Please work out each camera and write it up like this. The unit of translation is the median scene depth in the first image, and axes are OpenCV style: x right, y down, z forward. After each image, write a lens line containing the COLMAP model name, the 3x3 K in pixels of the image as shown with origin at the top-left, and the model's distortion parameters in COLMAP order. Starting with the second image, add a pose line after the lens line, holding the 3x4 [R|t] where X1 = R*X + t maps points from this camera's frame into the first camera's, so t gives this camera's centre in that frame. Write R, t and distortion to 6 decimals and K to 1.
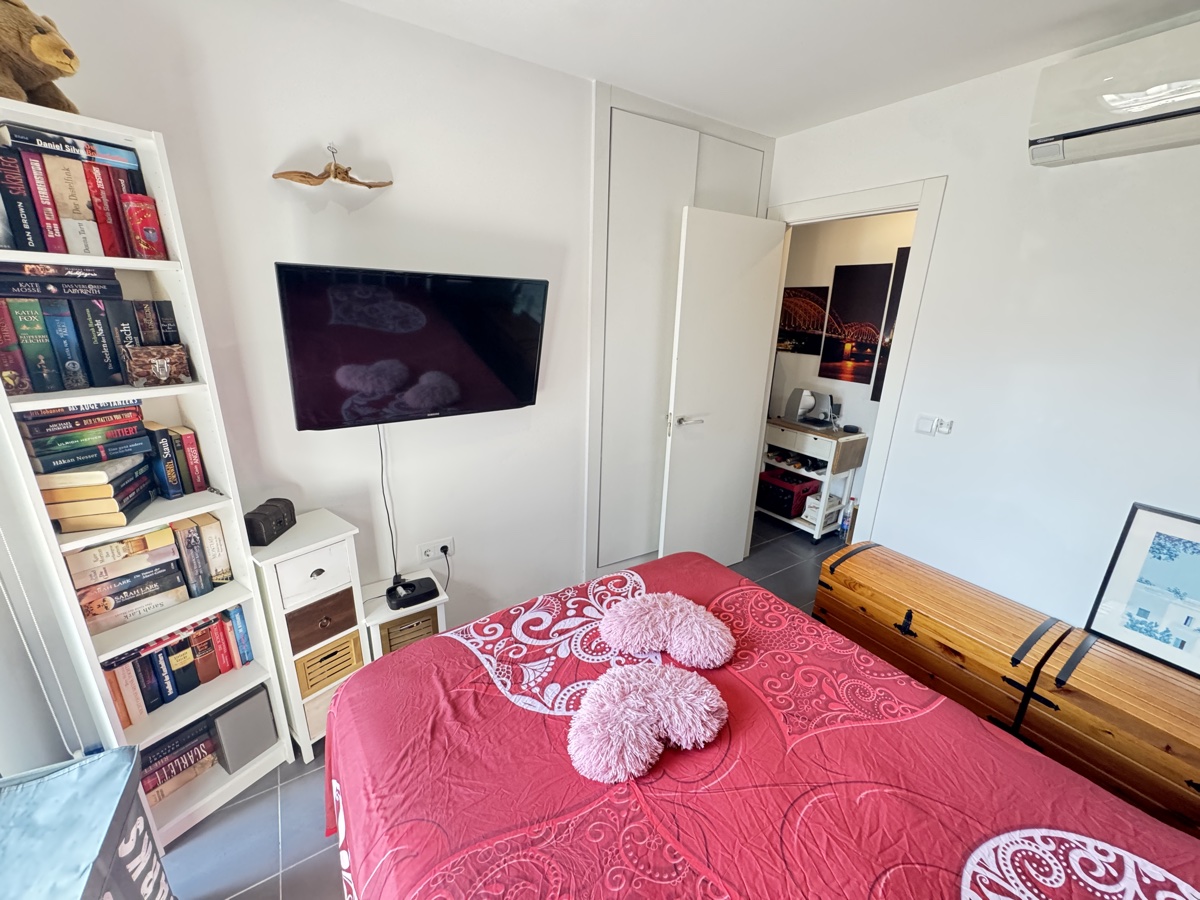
lens RADIAL K [[482.2, 0, 596.5], [0, 482.2, 449.3], [0, 0, 1]] dist [-0.002957, 0.000745]
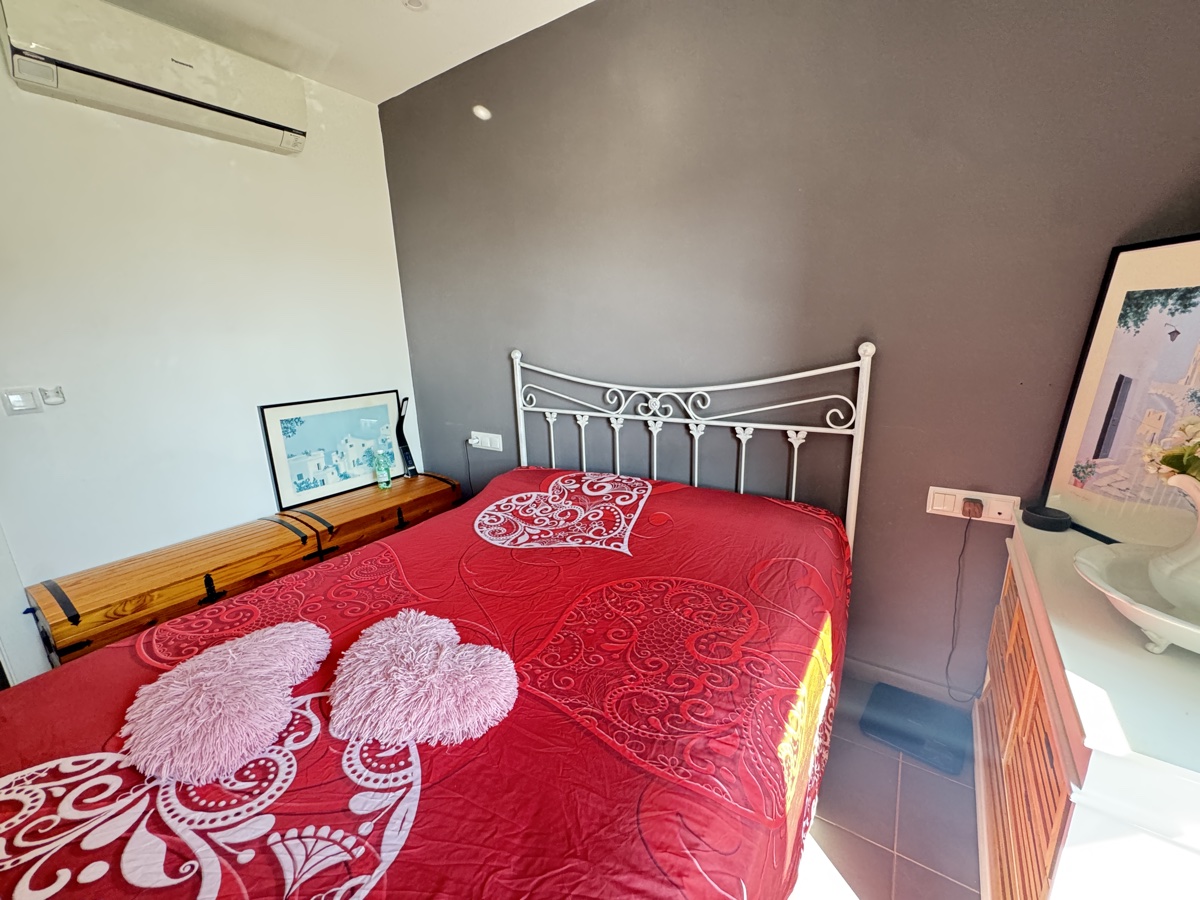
lens RADIAL K [[482.2, 0, 599.8], [0, 482.2, 449.1], [0, 0, 1]] dist [-0.002957, 0.000745]
pose [[-0.400447, -0.227815, 0.887549, -0.547020], [0.290679, 0.886991, 0.358821, 0.013548], [-0.868993, 0.401681, -0.288971, 0.690834]]
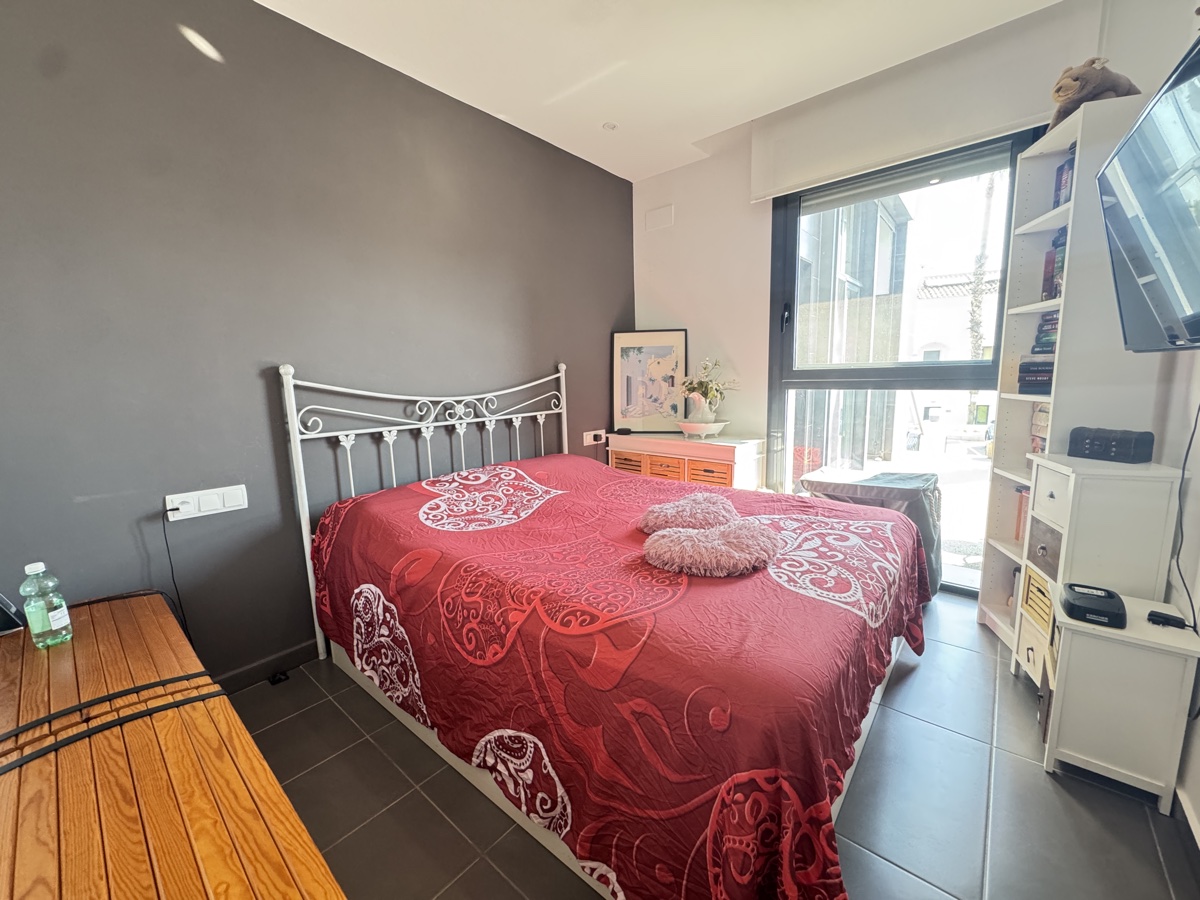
lens RADIAL K [[482.2, 0, 601.4], [0, 482.2, 451.6], [0, 0, 1]] dist [-0.002957, 0.000745]
pose [[-0.956866, 0.042981, -0.287331, 0.650742], [-0.084061, 0.905734, 0.415426, -0.172117], [0.278101, 0.421661, -0.863054, 1.761197]]
